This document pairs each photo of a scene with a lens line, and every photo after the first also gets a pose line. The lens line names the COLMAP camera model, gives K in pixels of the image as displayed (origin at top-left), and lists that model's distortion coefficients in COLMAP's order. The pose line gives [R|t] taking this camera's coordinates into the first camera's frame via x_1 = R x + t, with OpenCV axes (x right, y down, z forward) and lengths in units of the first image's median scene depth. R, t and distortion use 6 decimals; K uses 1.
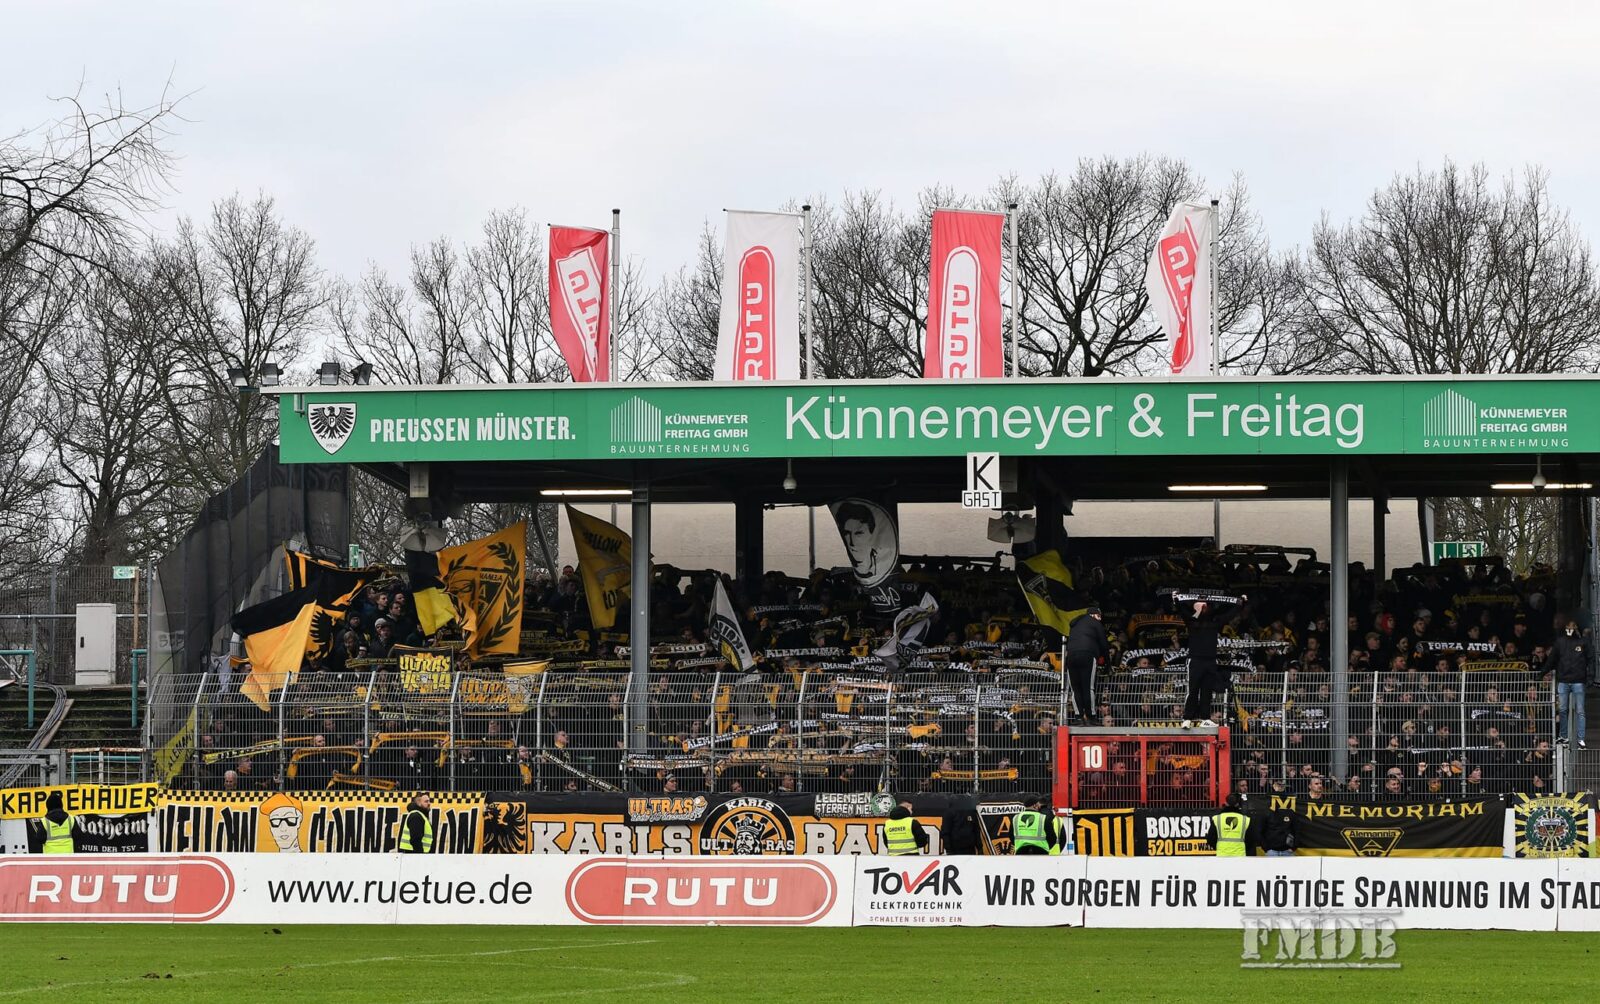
lens RADIAL K [[6606.0, 0, 716.4], [0, 6606.0, 287.3], [0, 0, 1]] dist [0.101820, 0.199639]
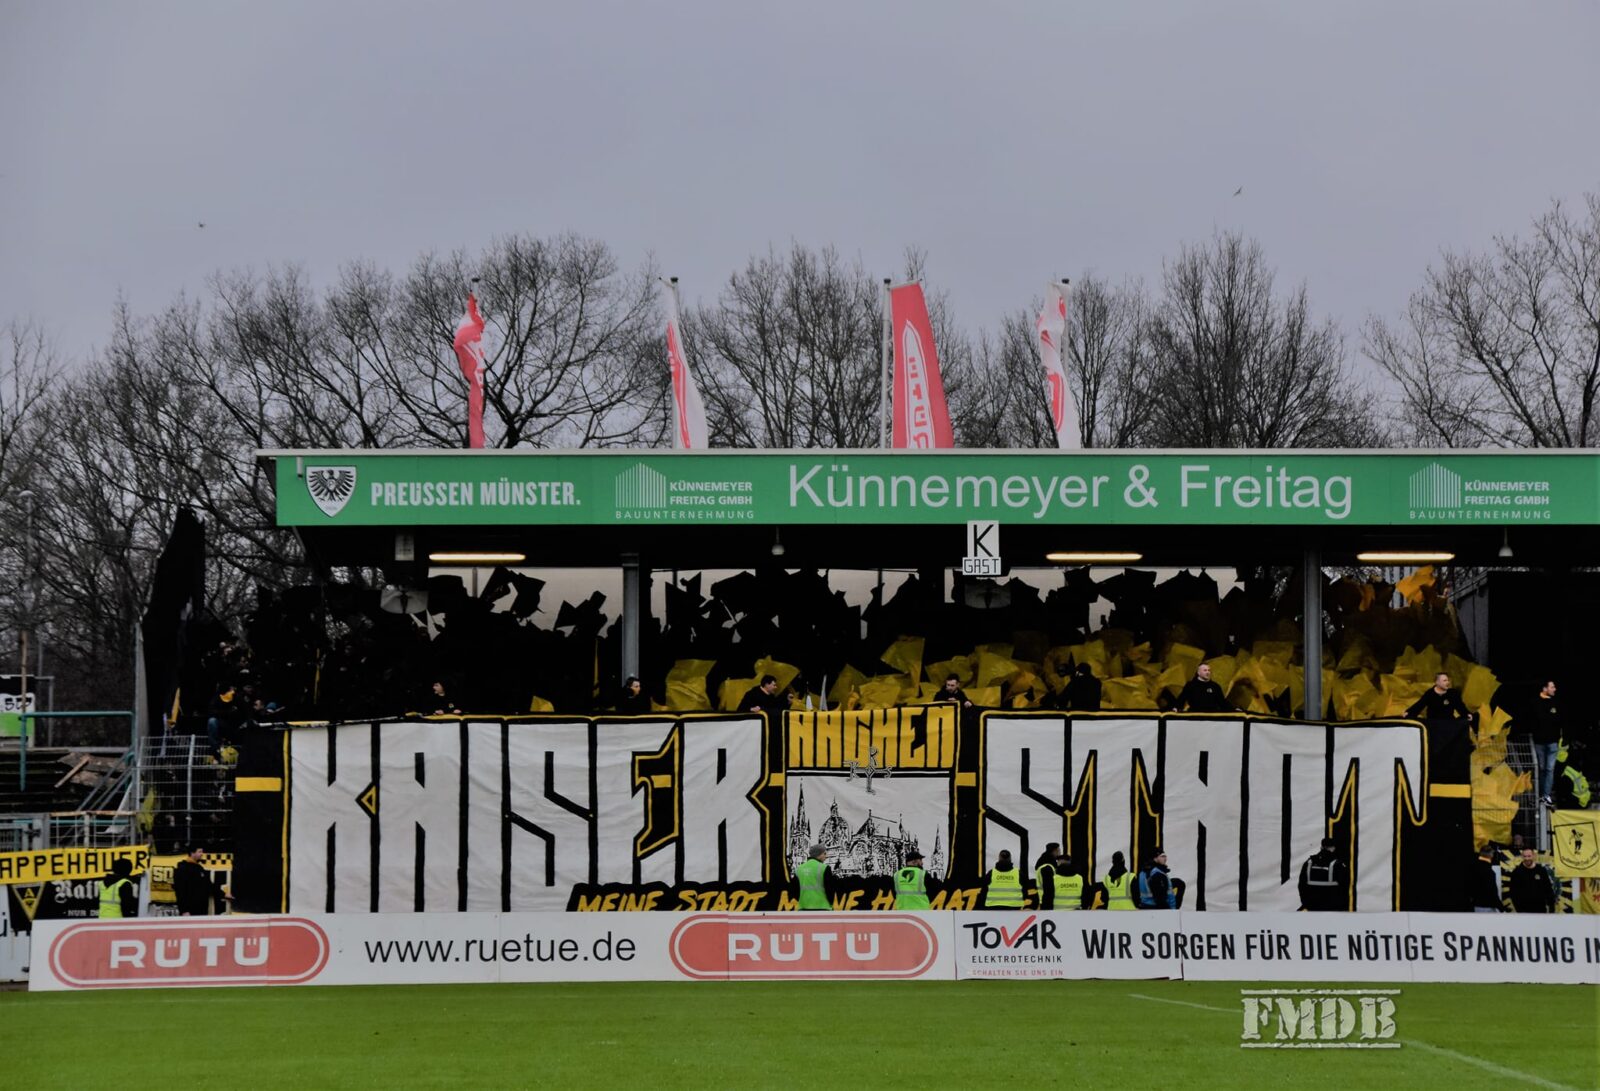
lens RADIAL K [[6330.1, 0, 859.0], [0, 6330.1, 568.9], [0, 0, 1]] dist [1.175166, 6.779043]
pose [[0.976601, 0.006208, 0.214970, -0.194328], [-0.013126, 0.999440, 0.030767, 0.002278], [-0.214659, -0.032869, 0.976136, 0.035908]]
